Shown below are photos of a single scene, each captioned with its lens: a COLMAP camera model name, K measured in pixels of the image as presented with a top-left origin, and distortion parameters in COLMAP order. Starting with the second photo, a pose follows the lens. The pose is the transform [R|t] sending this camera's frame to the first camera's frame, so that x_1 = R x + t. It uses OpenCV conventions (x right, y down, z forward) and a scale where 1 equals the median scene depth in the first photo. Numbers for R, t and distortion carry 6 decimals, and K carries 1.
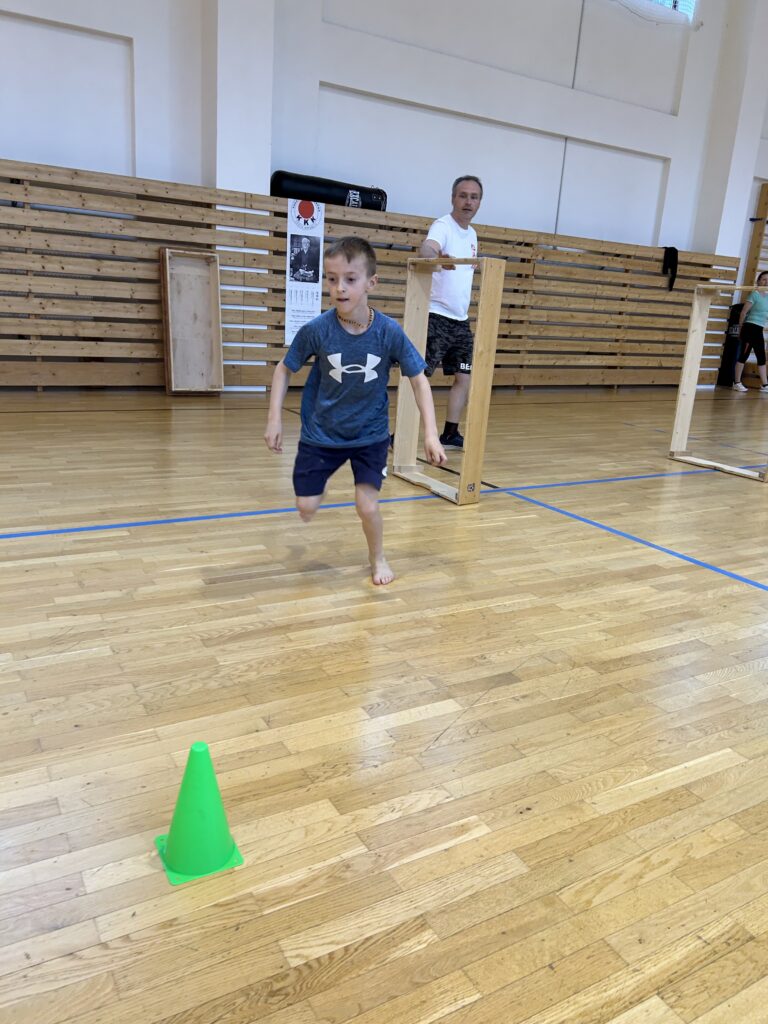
lens RADIAL K [[768.0, 0, 388.9], [0, 768.0, 501.9], [0, 0, 1]] dist [0.025612, -0.028965]
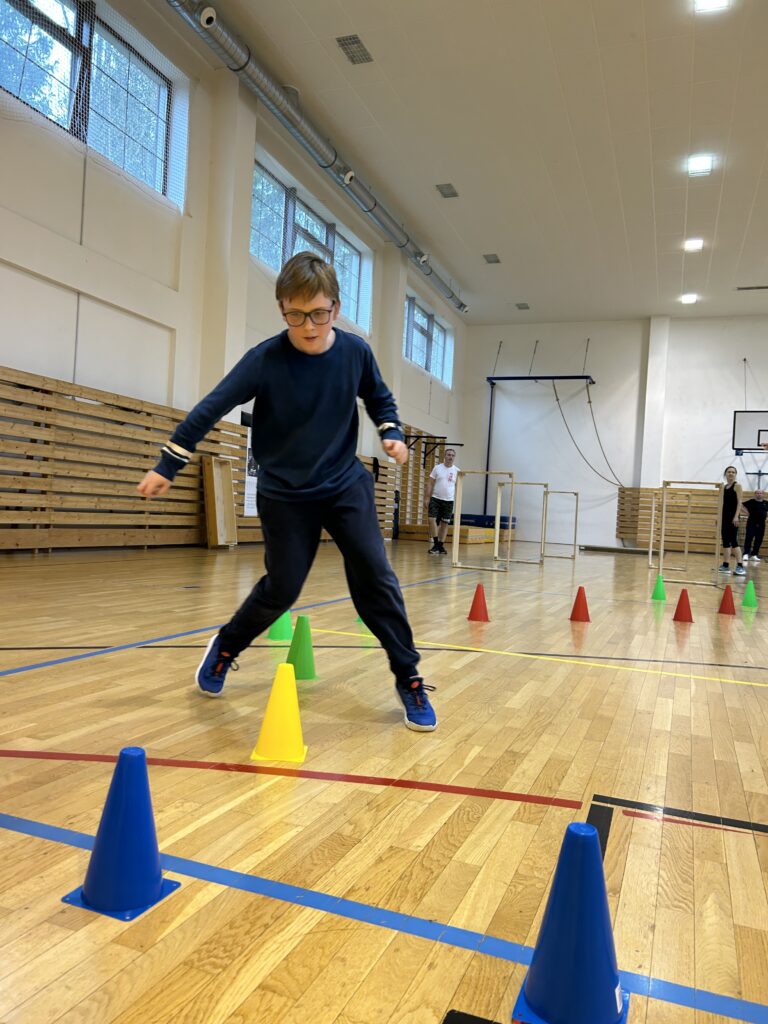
lens RADIAL K [[768.0, 0, 374.8], [0, 768.0, 518.5], [0, 0, 1]] dist [0.025612, -0.028965]
pose [[0.789211, -0.032059, 0.613285, -0.910126], [0.168114, 0.971768, -0.165540, 0.102739], [-0.590664, 0.233748, 0.772320, -0.351679]]
